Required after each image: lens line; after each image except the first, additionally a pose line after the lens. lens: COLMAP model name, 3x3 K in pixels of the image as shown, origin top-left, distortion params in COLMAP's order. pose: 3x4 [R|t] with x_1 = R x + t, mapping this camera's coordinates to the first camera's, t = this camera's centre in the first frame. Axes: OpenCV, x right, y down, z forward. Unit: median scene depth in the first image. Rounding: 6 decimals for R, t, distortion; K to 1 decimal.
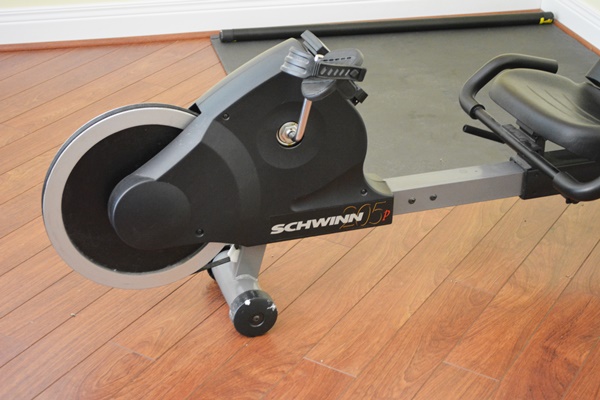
lens RADIAL K [[1125.3, 0, 300.0], [0, 1125.3, 200.0], [0, 0, 1]] dist [0.026293, 0.027949]
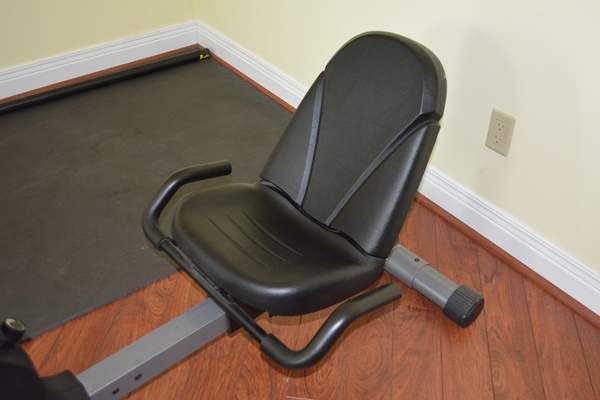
lens RADIAL K [[630.7, 0, 300.0], [0, 630.7, 200.0], [0, 0, 1]] dist [-0.008463, -0.010142]
pose [[0.925924, -0.245418, 0.287114, 0.131660], [0.185336, 0.957549, 0.220795, -0.237144], [-0.329113, -0.151227, 0.932102, 0.504243]]
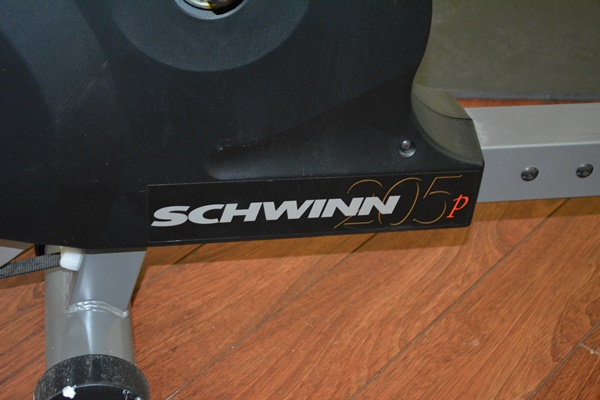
lens RADIAL K [[1155.2, 0, 300.0], [0, 1155.2, 200.0], [0, 0, 1]] dist [0.024416, 0.107052]
pose [[0.986897, 0.140974, -0.078486, 0.053269], [-0.124128, 0.974123, 0.188881, -0.058788], [0.103082, -0.176664, 0.978858, 0.596194]]
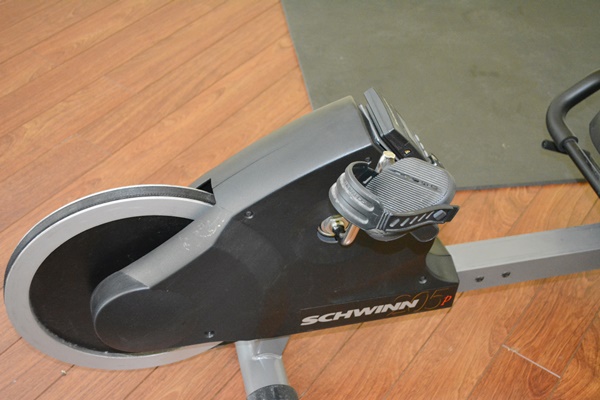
lens RADIAL K [[814.8, 0, 300.0], [0, 814.8, 200.0], [0, 0, 1]] dist [-0.027006, -0.006519]
pose [[0.995447, 0.091045, -0.028208, -0.017672], [-0.079281, 0.955186, 0.285191, -0.212628], [0.052909, -0.281656, 0.958056, 0.457499]]
